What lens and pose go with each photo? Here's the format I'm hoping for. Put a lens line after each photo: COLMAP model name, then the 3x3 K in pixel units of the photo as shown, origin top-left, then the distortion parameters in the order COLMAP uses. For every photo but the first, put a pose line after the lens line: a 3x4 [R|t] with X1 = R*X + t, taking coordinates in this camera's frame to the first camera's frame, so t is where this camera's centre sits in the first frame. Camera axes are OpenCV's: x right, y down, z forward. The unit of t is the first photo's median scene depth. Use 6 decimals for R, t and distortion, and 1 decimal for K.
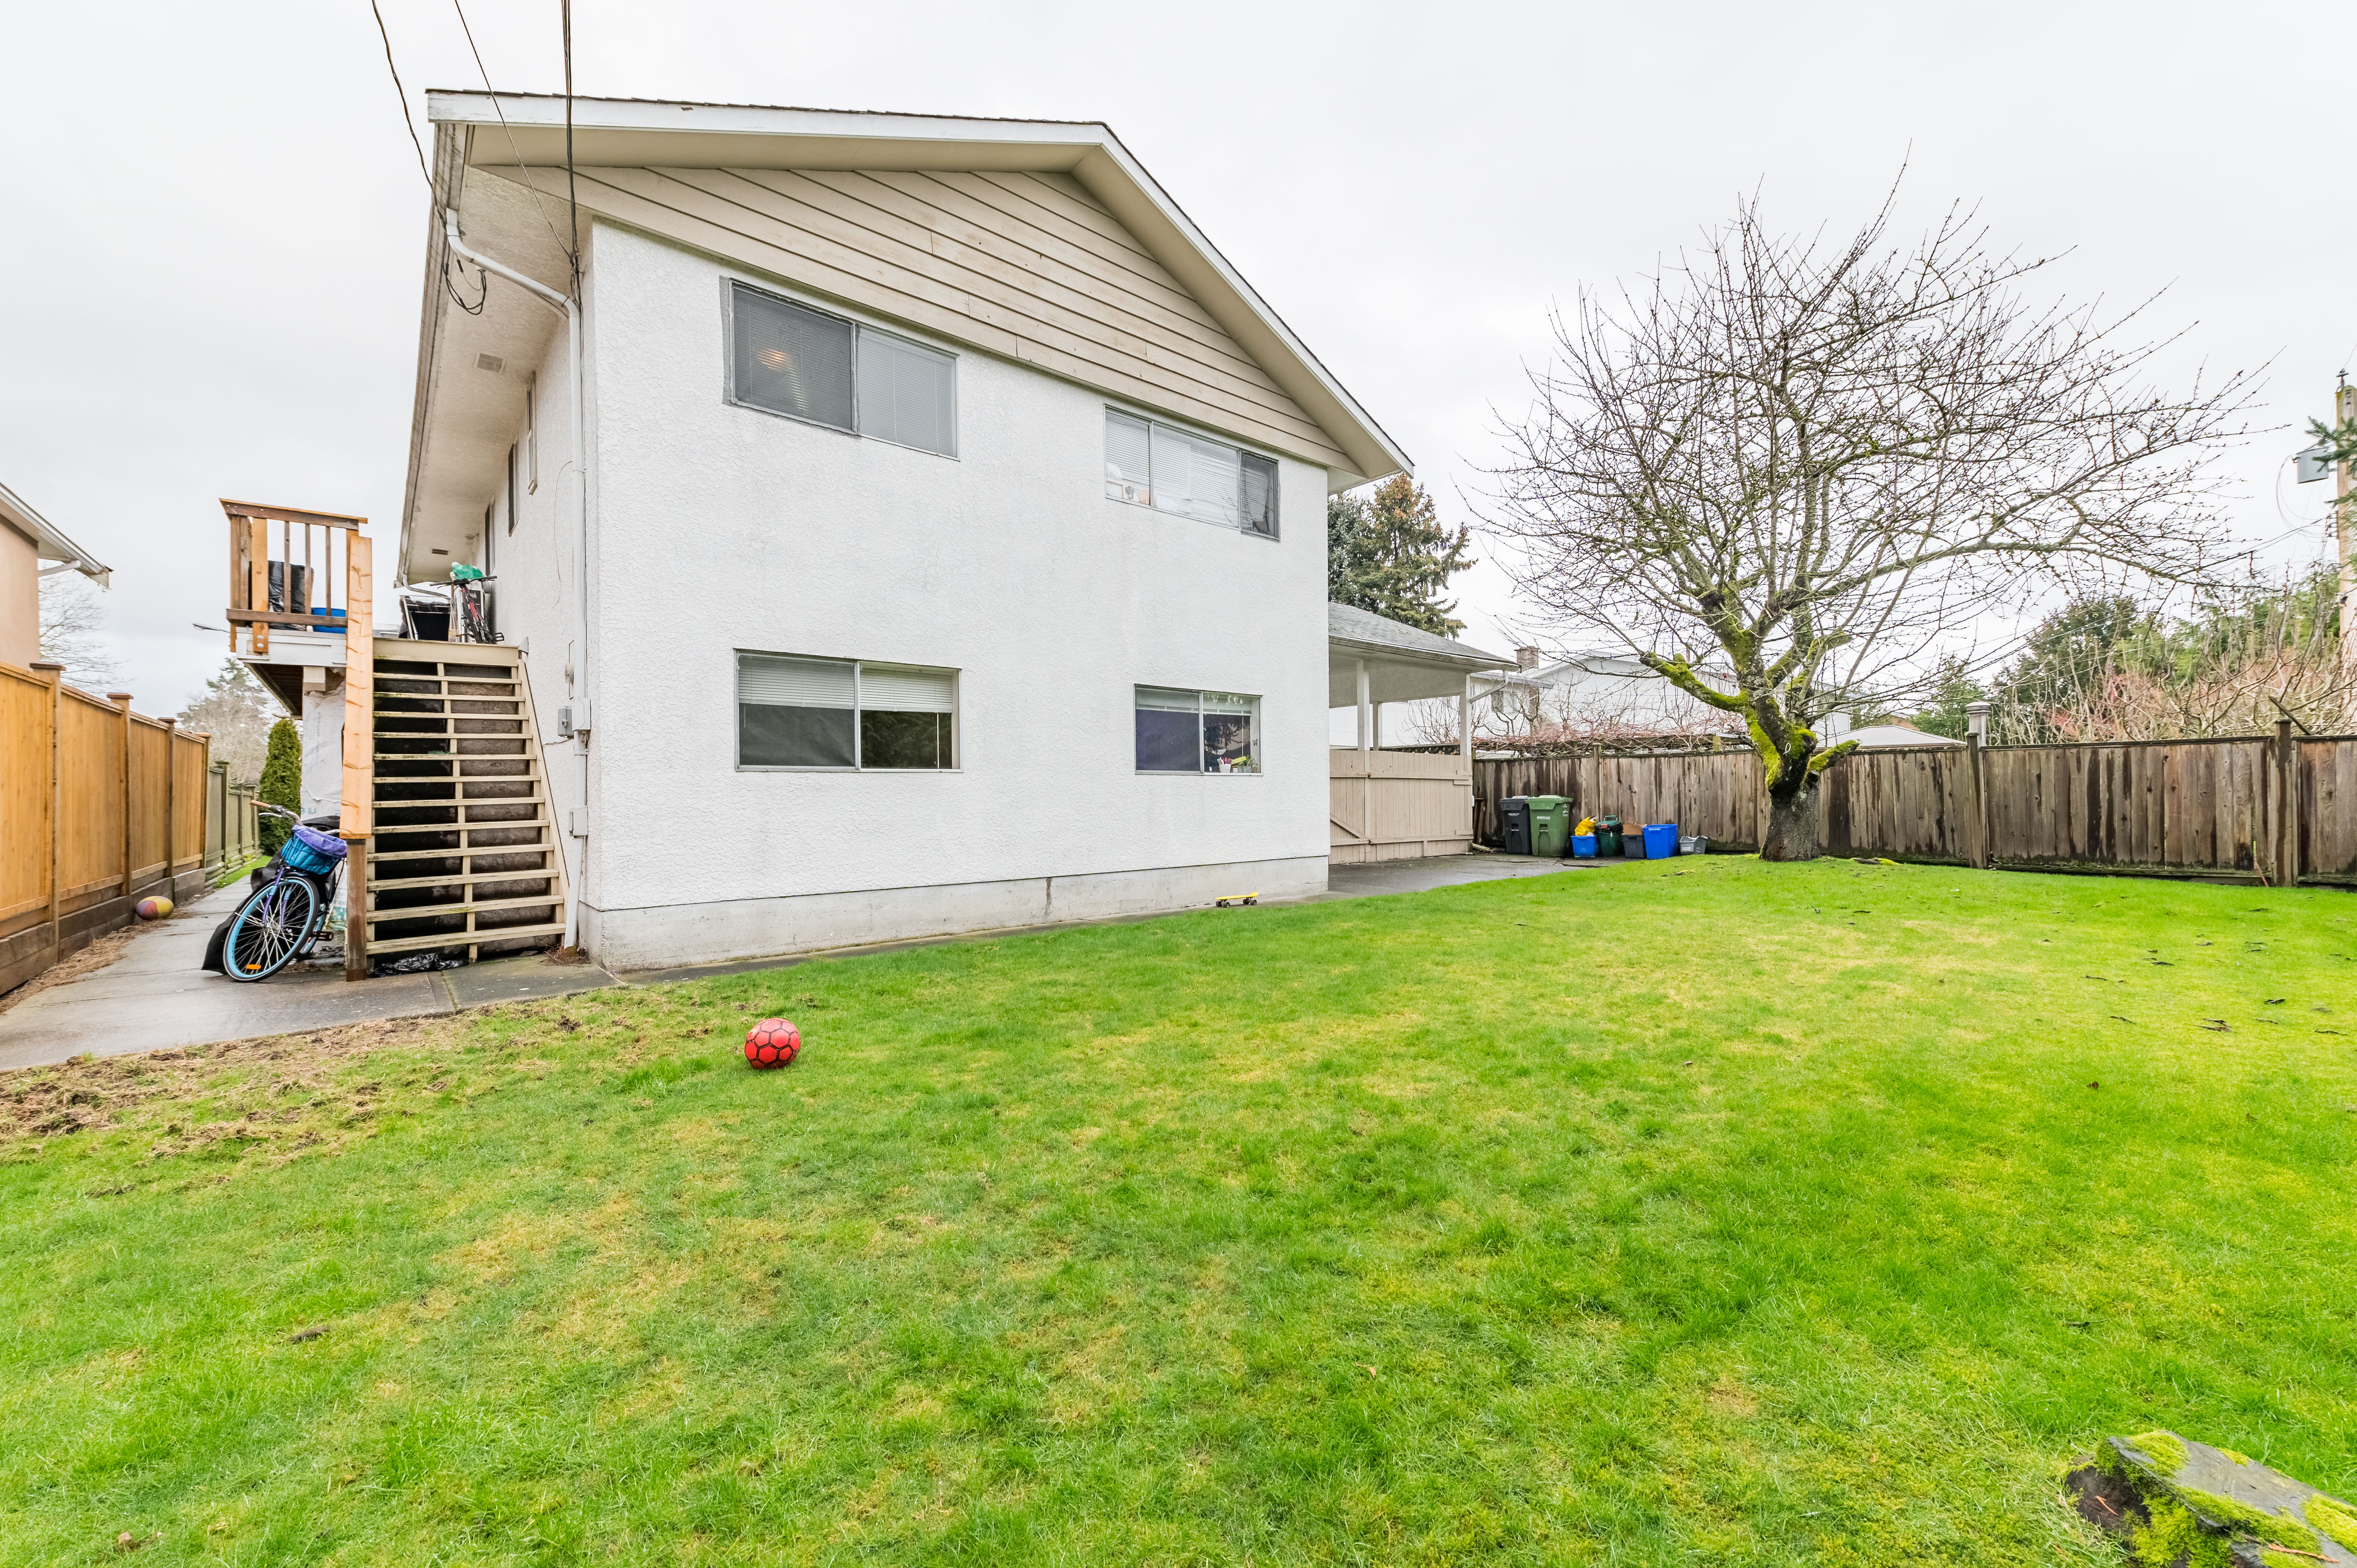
lens RADIAL K [[927.5, 0, 1174.4], [0, 927.5, 787.3], [0, 0, 1]] dist [0.018120, -0.001125]
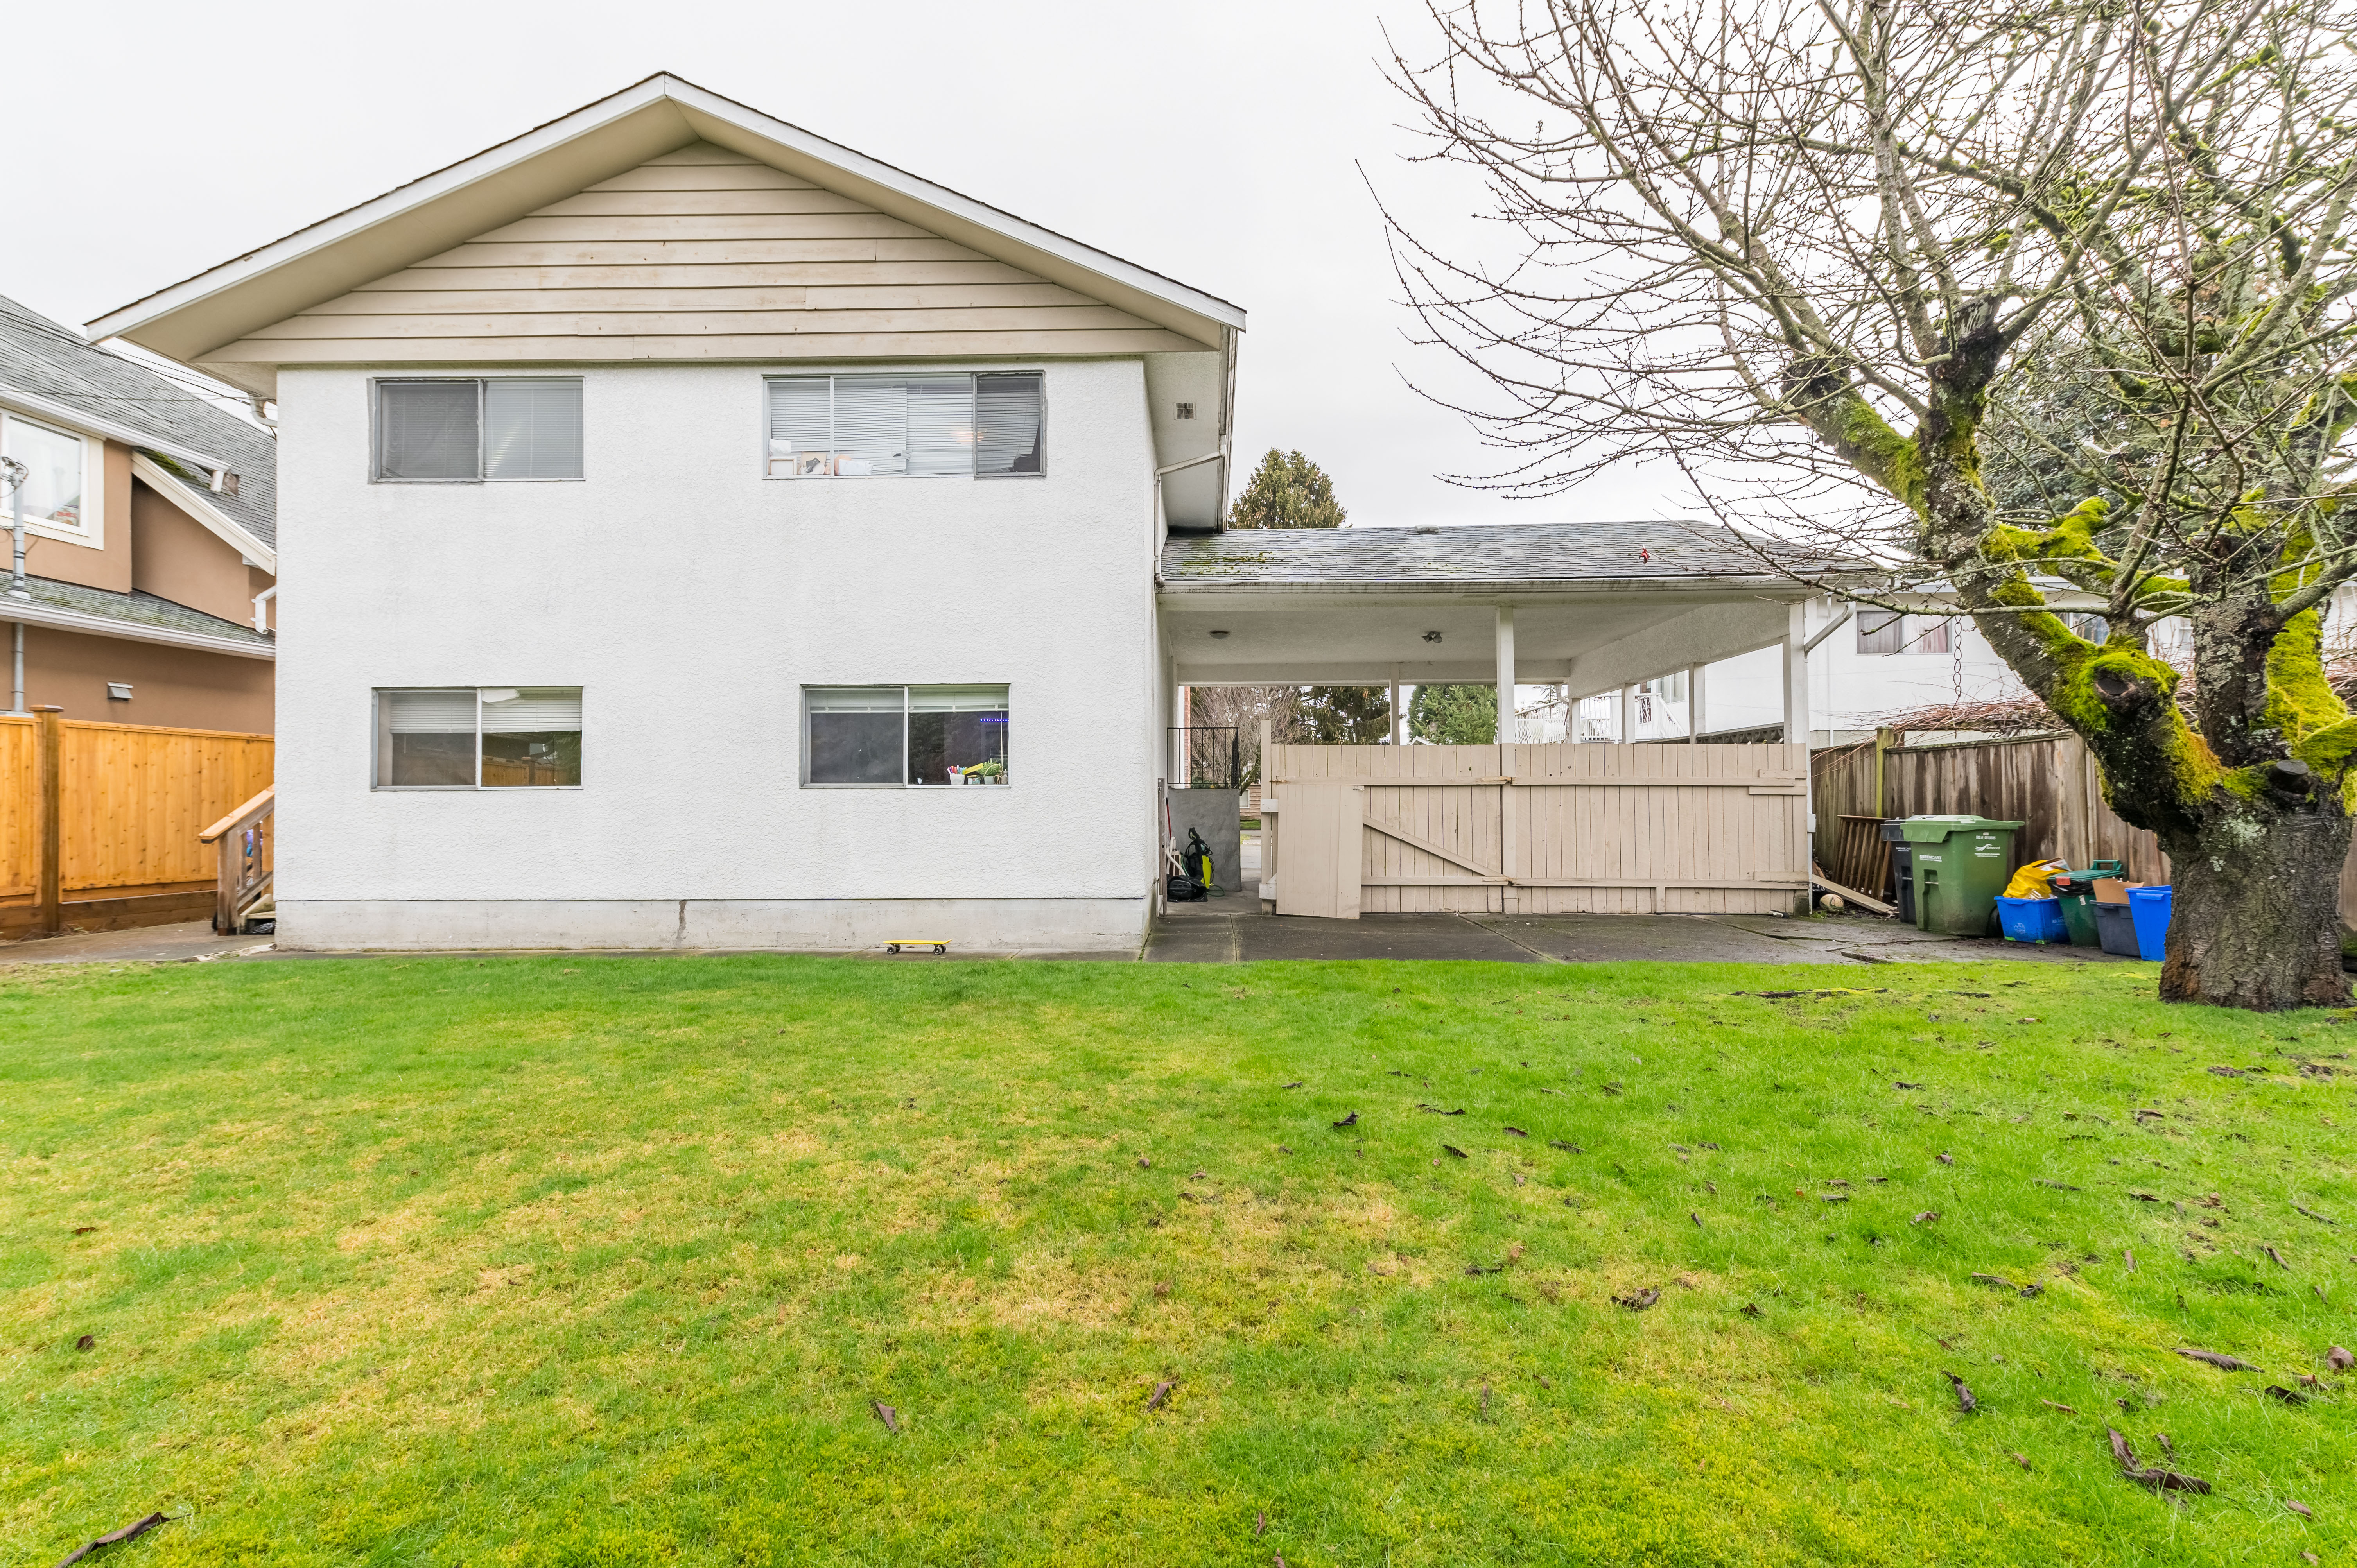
lens RADIAL K [[927.5, 0, 1172.0], [0, 927.5, 786.9], [0, 0, 1]] dist [0.018120, -0.001125]
pose [[0.740420, -0.007249, -0.672106, 0.797386], [0.002183, 0.999963, -0.008380, -0.007478], [0.672141, 0.004738, 0.740408, 0.587142]]
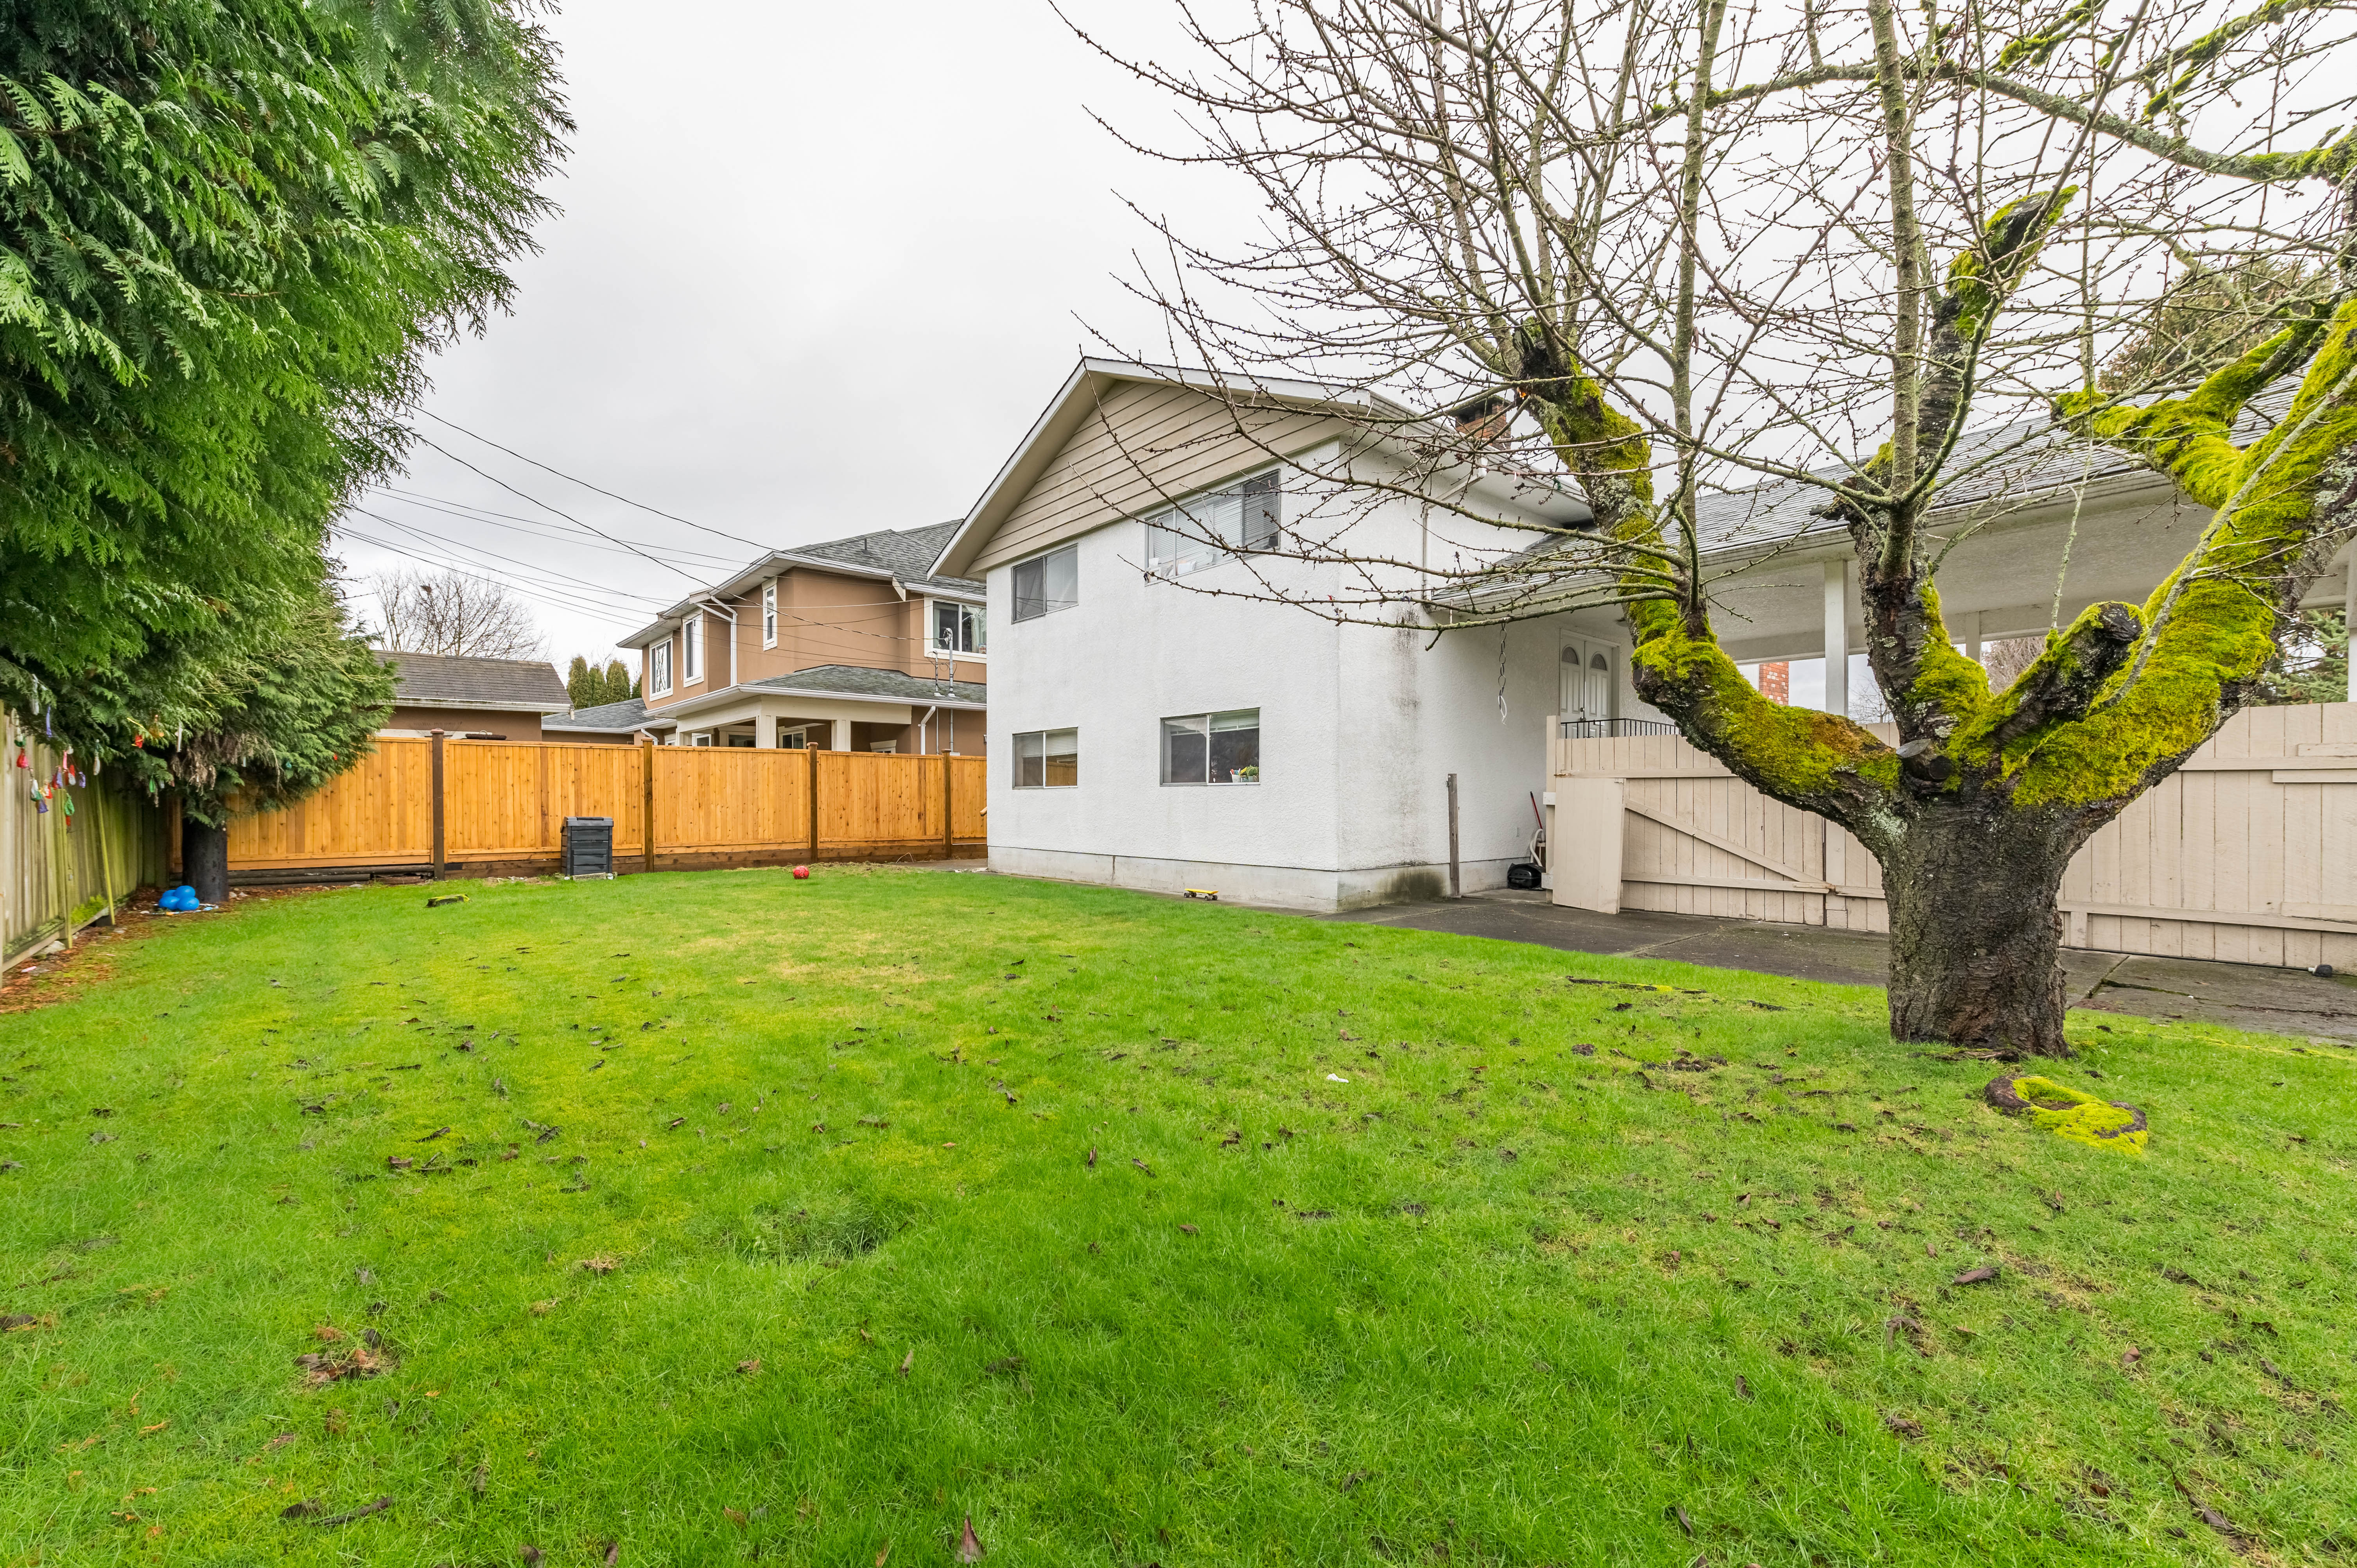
lens RADIAL K [[927.5, 0, 1173.3], [0, 927.5, 797.6], [0, 0, 1]] dist [0.018120, -0.001125]
pose [[0.006786, 0.004662, -0.999966, 1.275158], [0.005619, 0.999973, 0.004700, -0.003709], [0.999961, -0.005651, 0.006759, 1.004116]]
